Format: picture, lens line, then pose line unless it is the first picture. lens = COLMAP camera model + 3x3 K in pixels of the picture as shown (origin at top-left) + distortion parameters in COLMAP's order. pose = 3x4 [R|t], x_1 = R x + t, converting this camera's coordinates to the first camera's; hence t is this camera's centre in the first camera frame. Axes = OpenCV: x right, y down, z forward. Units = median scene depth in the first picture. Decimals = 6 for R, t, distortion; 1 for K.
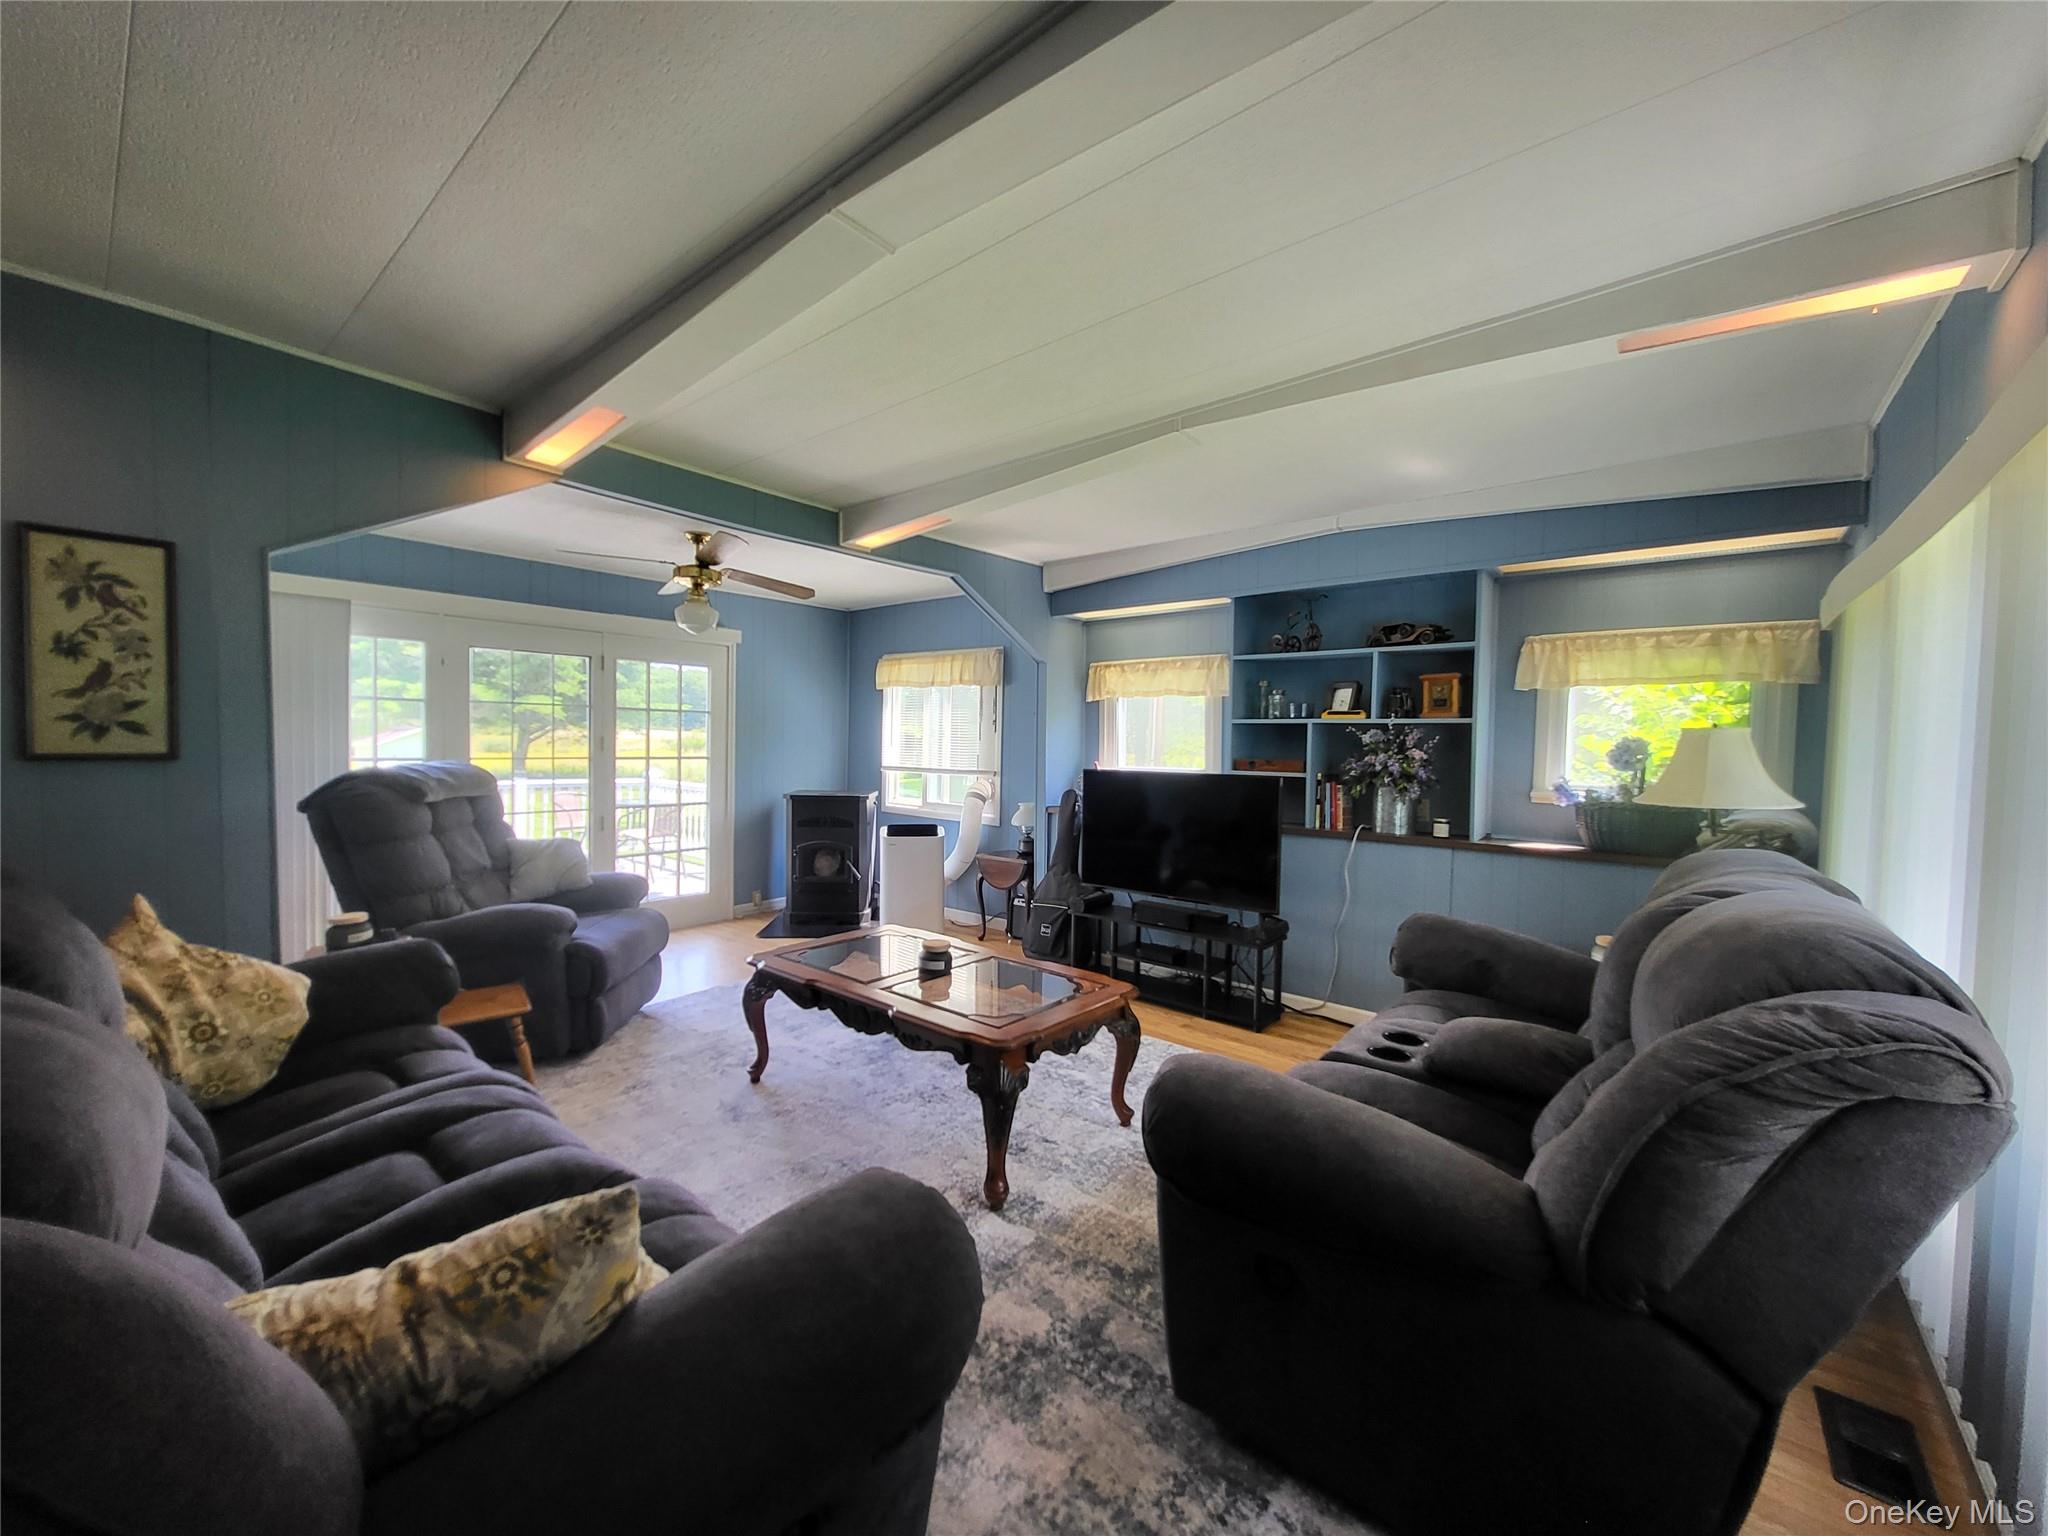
lens RADIAL K [[801.4, 0, 1025.4], [0, 801.4, 770.7], [0, 0, 1]] dist [0.004405, -0.000163]
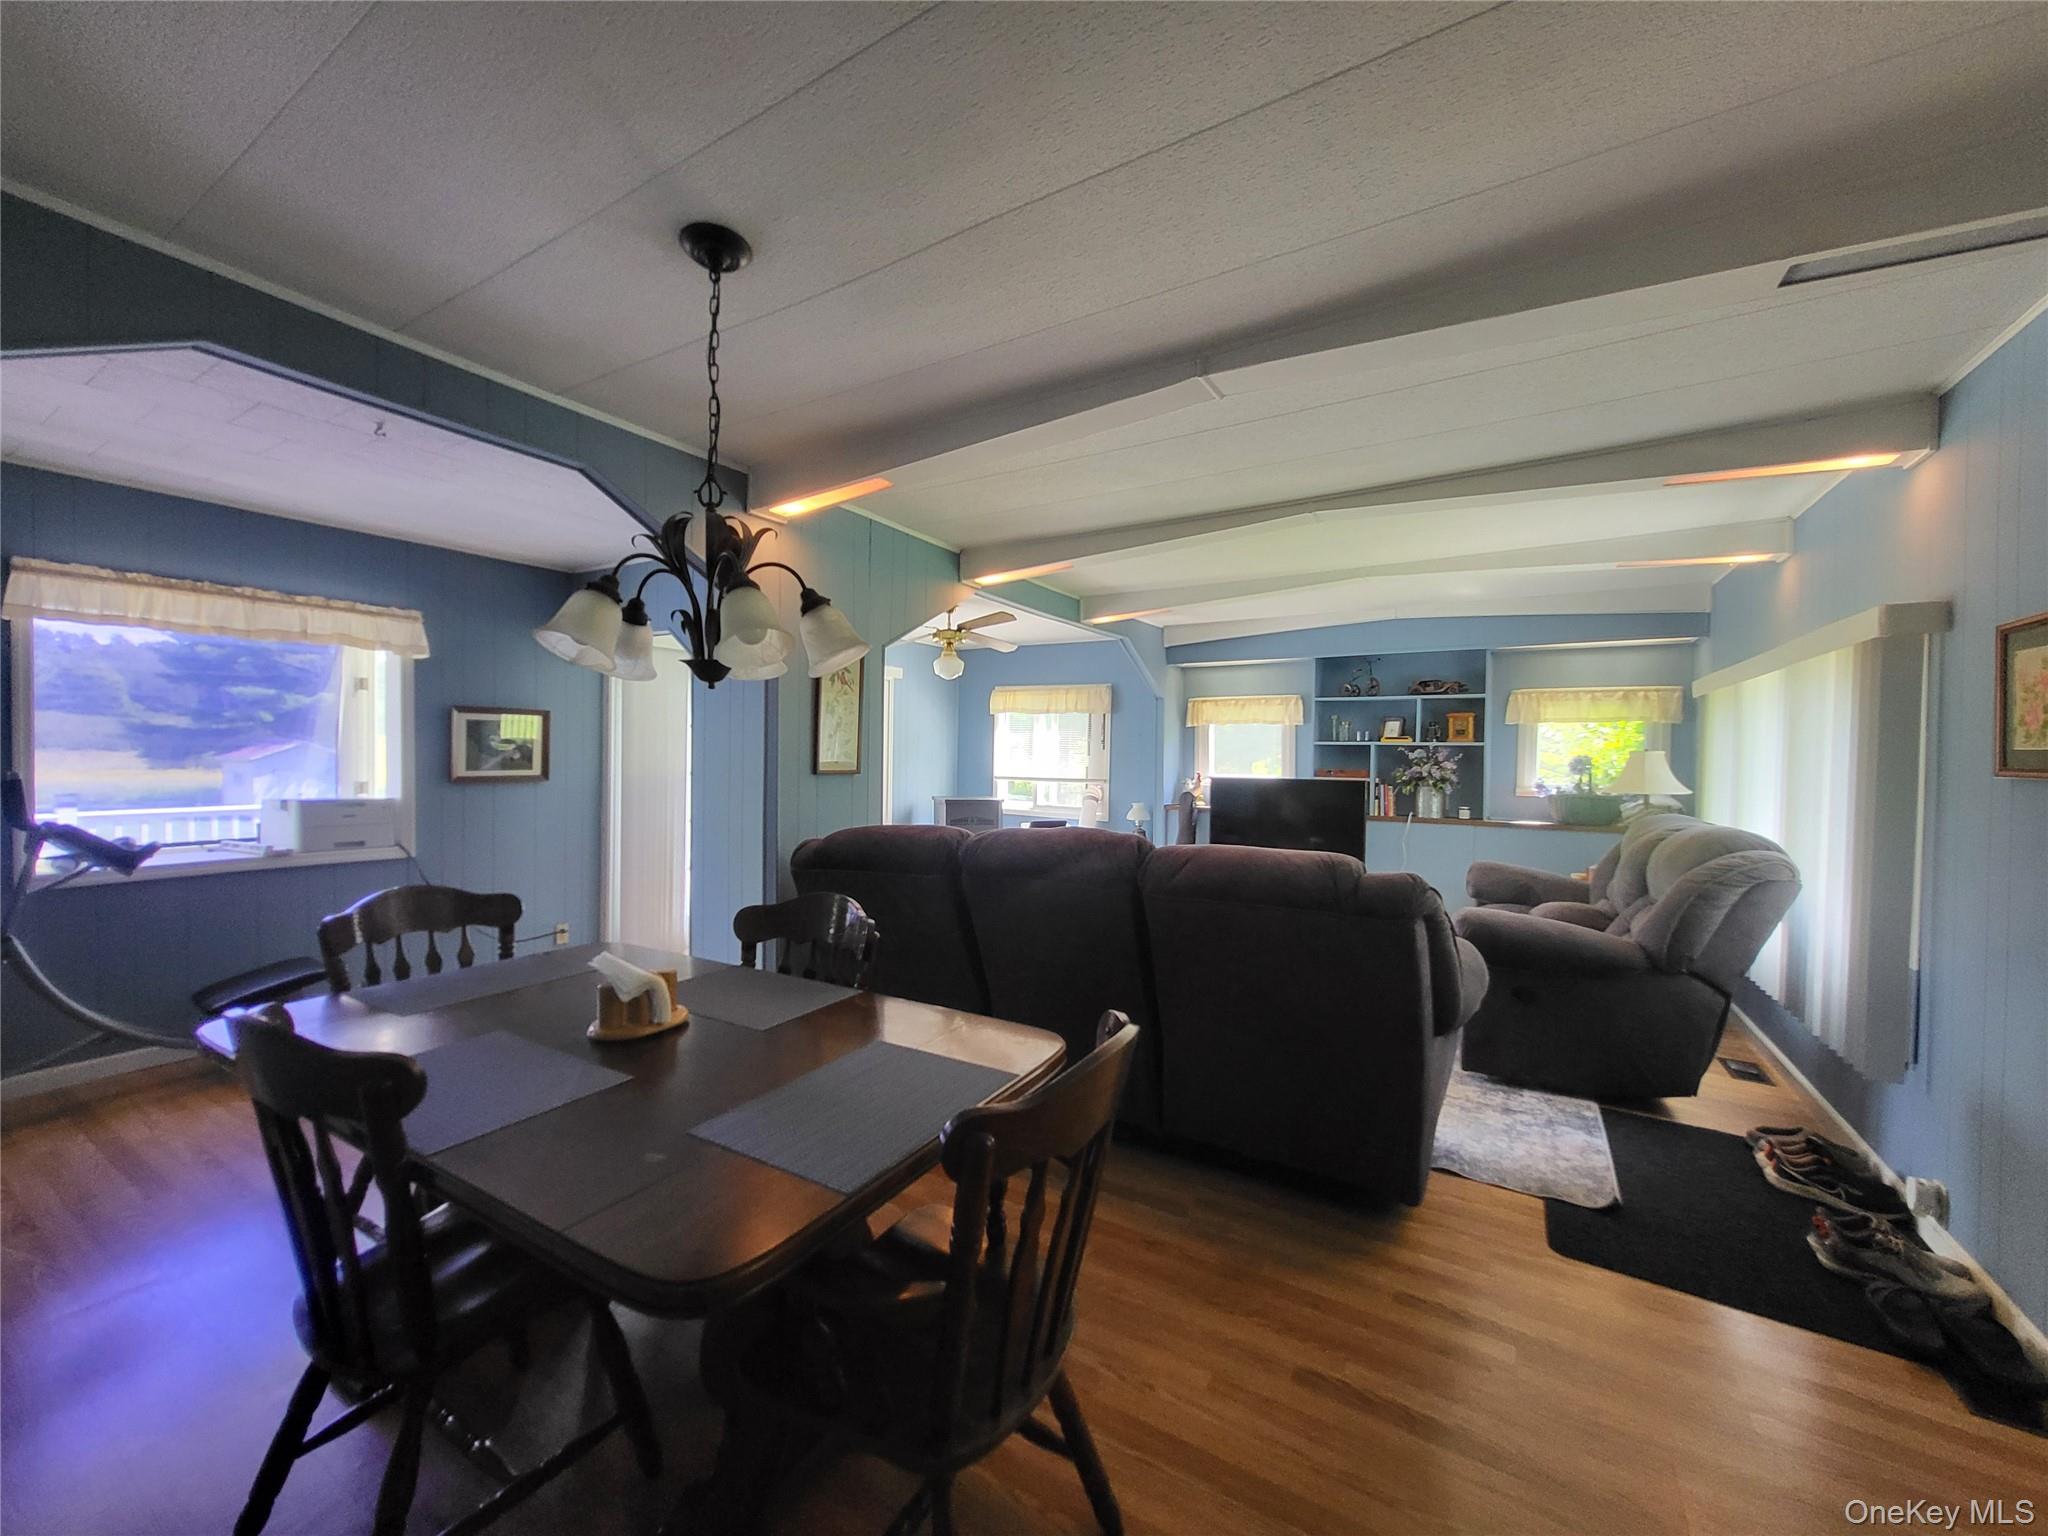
lens RADIAL K [[801.4, 0, 1022.3], [0, 801.4, 774.6], [0, 0, 1]] dist [0.004405, -0.000163]
pose [[0.989183, -0.006615, 0.146537, -0.532401], [0.007815, 0.999940, -0.007615, 0.002351], [-0.146478, 0.008678, 0.989176, -0.395198]]
